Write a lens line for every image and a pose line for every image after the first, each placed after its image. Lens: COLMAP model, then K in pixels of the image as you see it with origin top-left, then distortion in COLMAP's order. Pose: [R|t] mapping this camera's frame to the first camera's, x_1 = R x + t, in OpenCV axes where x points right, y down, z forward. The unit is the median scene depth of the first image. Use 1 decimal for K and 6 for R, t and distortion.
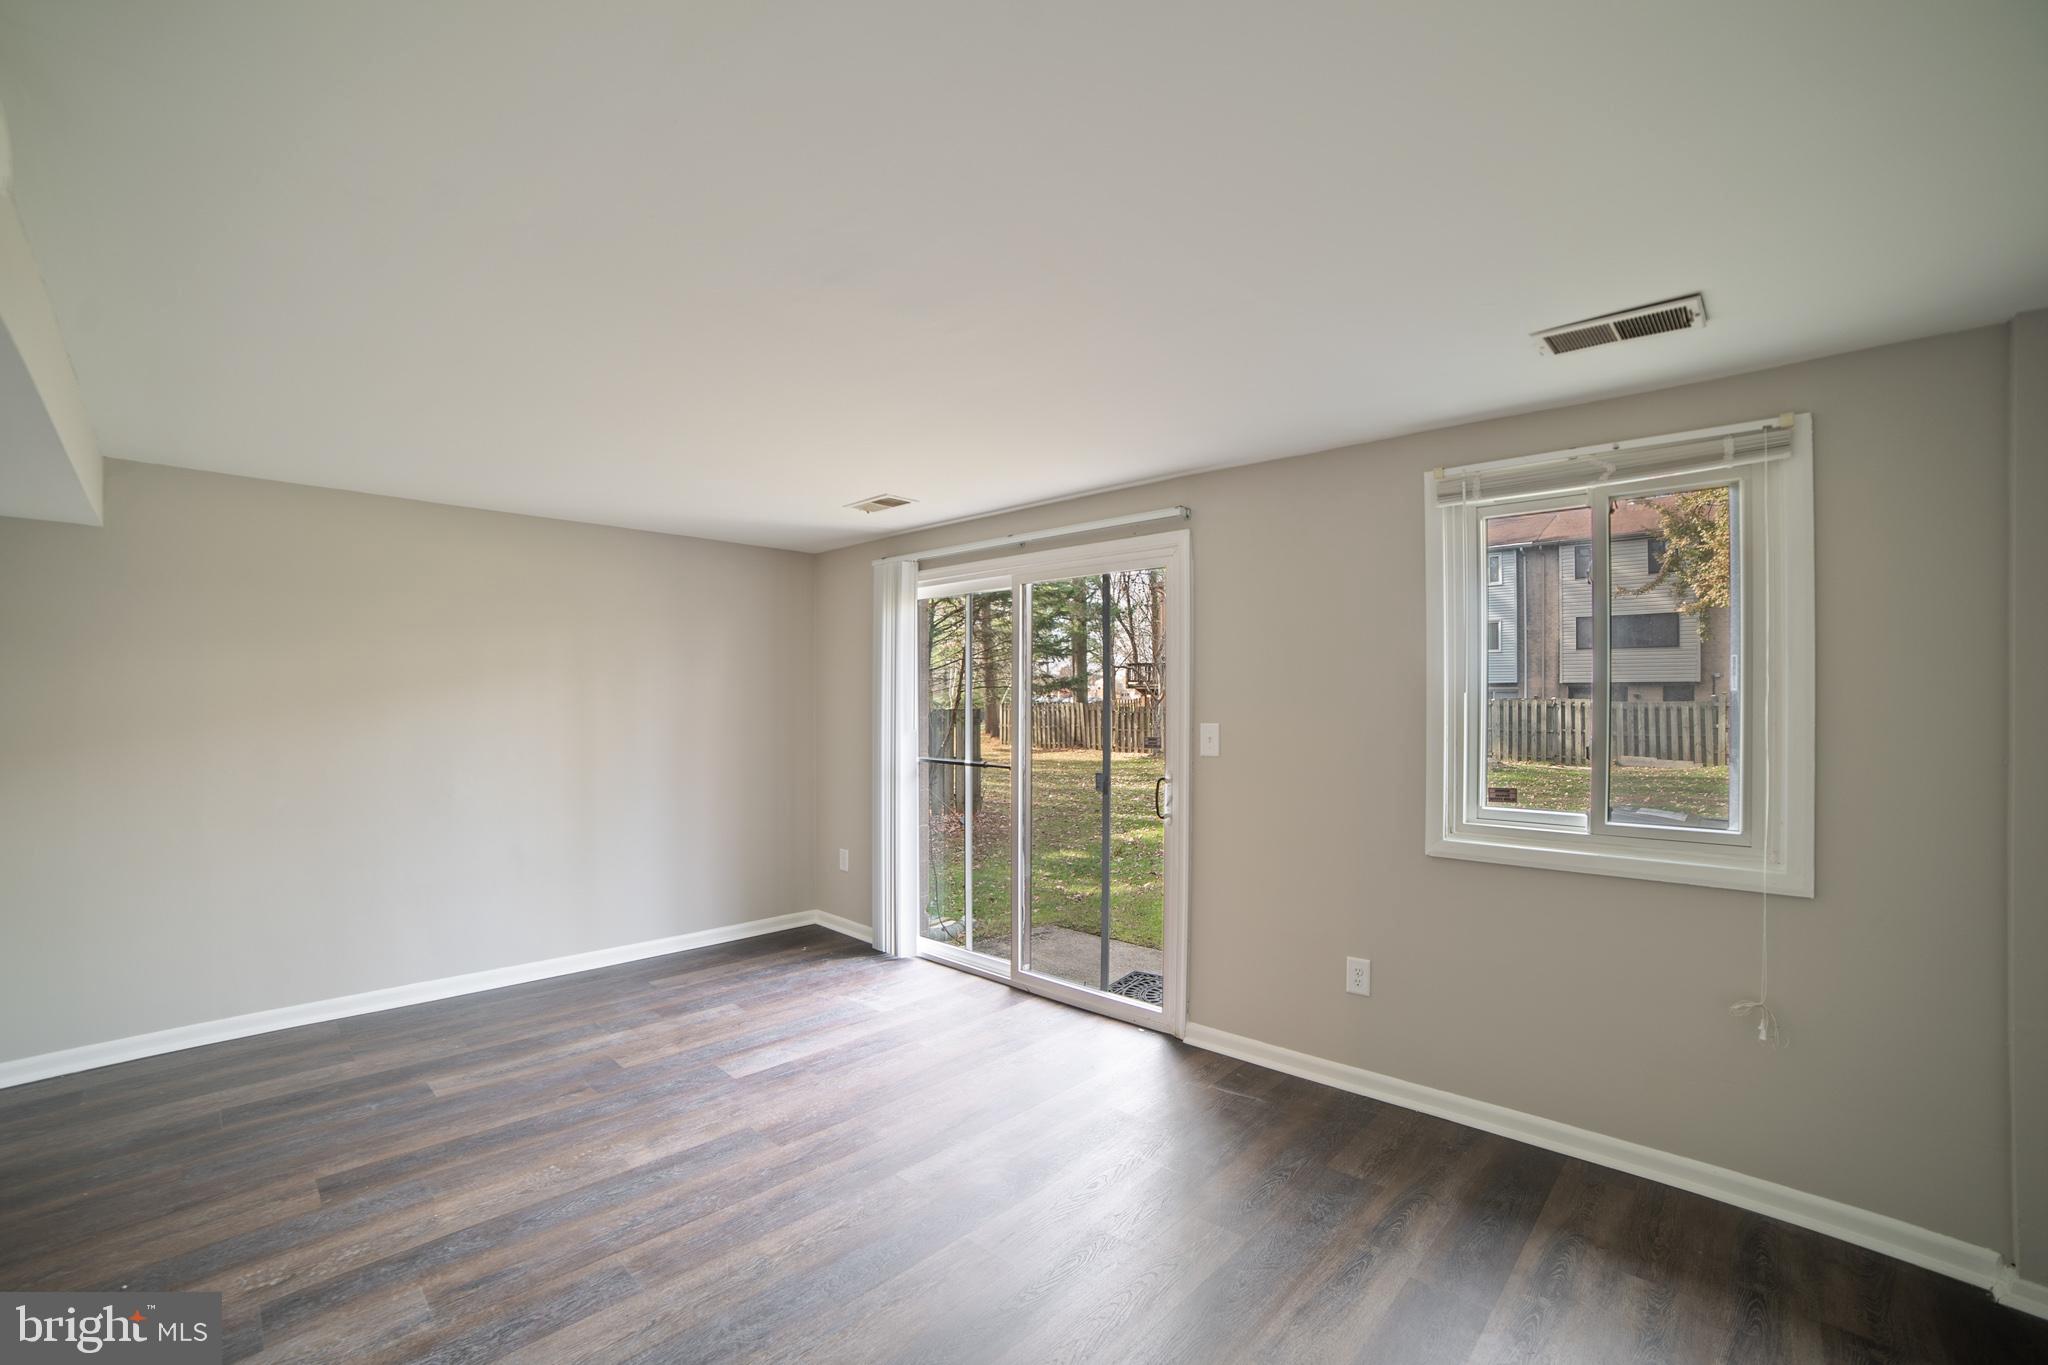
lens RADIAL K [[838.2, 0, 1006.6], [0, 838.2, 695.9], [0, 0, 1]] dist [-0.026646, 0.001286]
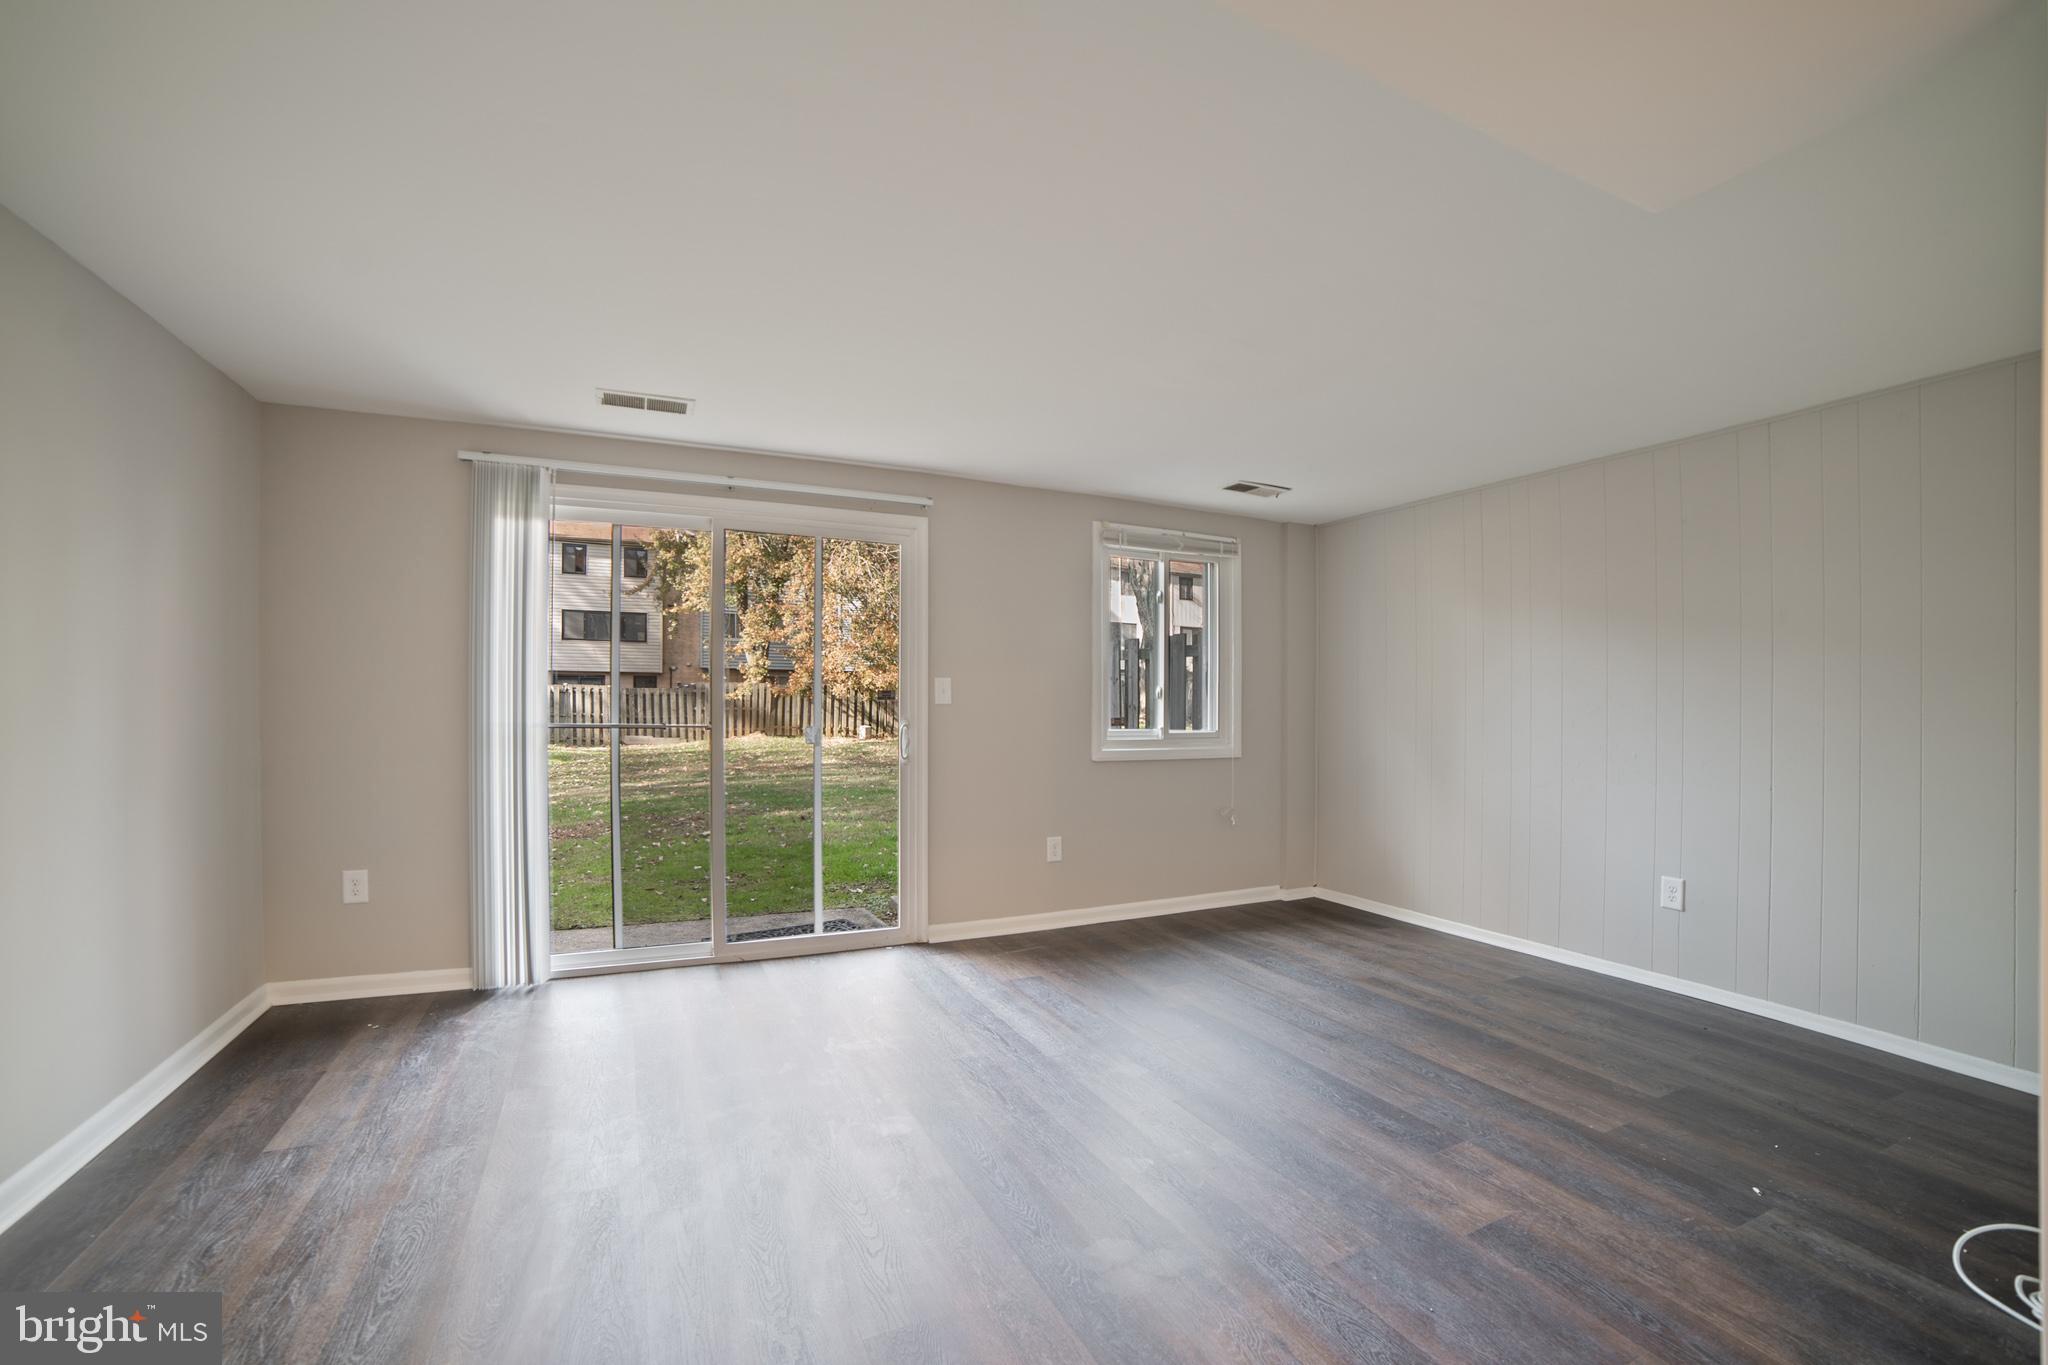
lens RADIAL K [[838.2, 0, 1020.6], [0, 838.2, 681.0], [0, 0, 1]] dist [-0.026646, 0.001286]
pose [[0.396989, 0.021356, 0.917575, -0.845692], [-0.018035, 0.999718, -0.015465, 0.053931], [-0.917646, -0.010409, 0.397262, 0.404899]]
